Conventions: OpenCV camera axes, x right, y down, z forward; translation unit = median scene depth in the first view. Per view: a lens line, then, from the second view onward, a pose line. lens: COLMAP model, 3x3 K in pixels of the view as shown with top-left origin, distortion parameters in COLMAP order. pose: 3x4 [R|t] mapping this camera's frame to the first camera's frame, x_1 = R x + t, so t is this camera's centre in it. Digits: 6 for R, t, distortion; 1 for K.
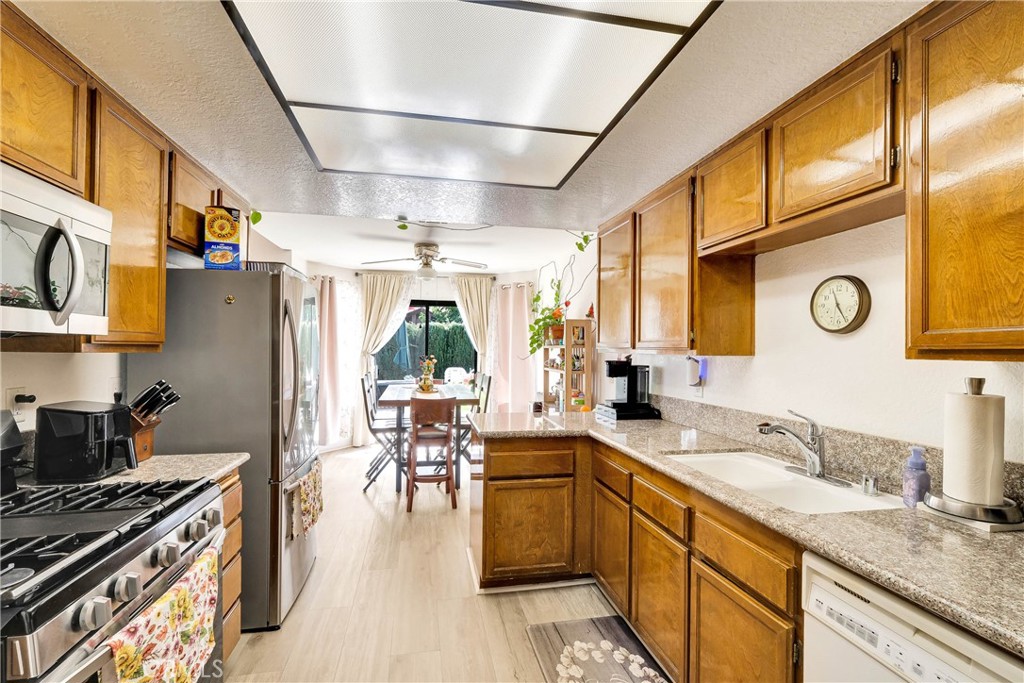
lens RADIAL K [[446.1, 0, 502.1], [0, 446.1, 345.0], [0, 0, 1]] dist [-0.003124, -0.001141]
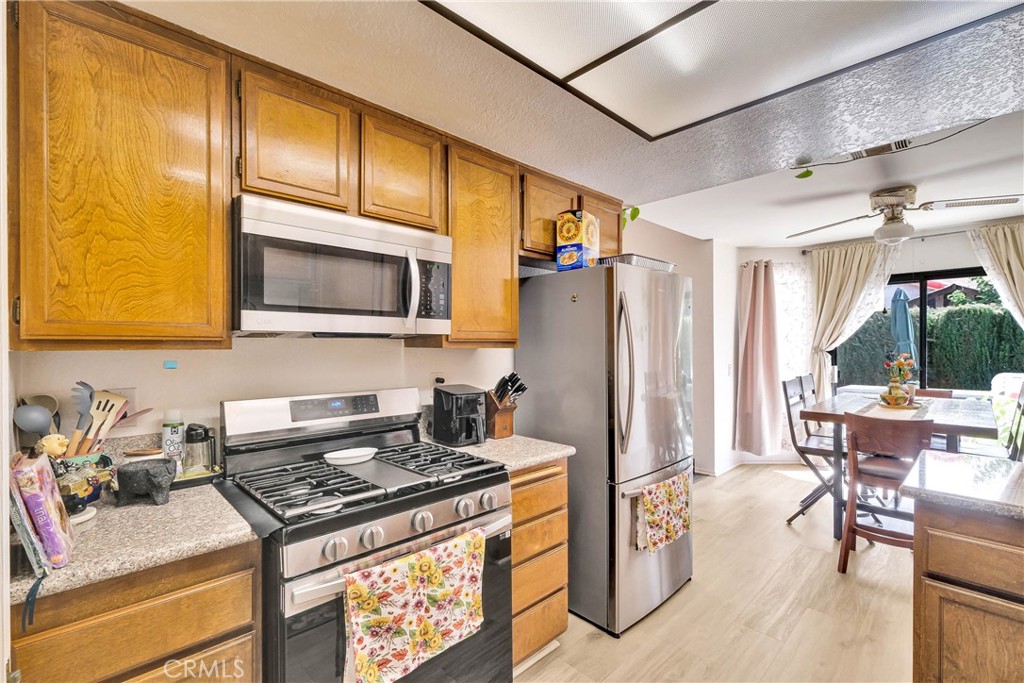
lens RADIAL K [[446.1, 0, 502.1], [0, 446.1, 345.0], [0, 0, 1]] dist [-0.003124, -0.001141]
pose [[0.536126, -0.006775, -0.844111, 0.170888], [0.013015, 0.999915, 0.000241, 0.006428], [0.844038, -0.011115, 0.536168, 0.277565]]
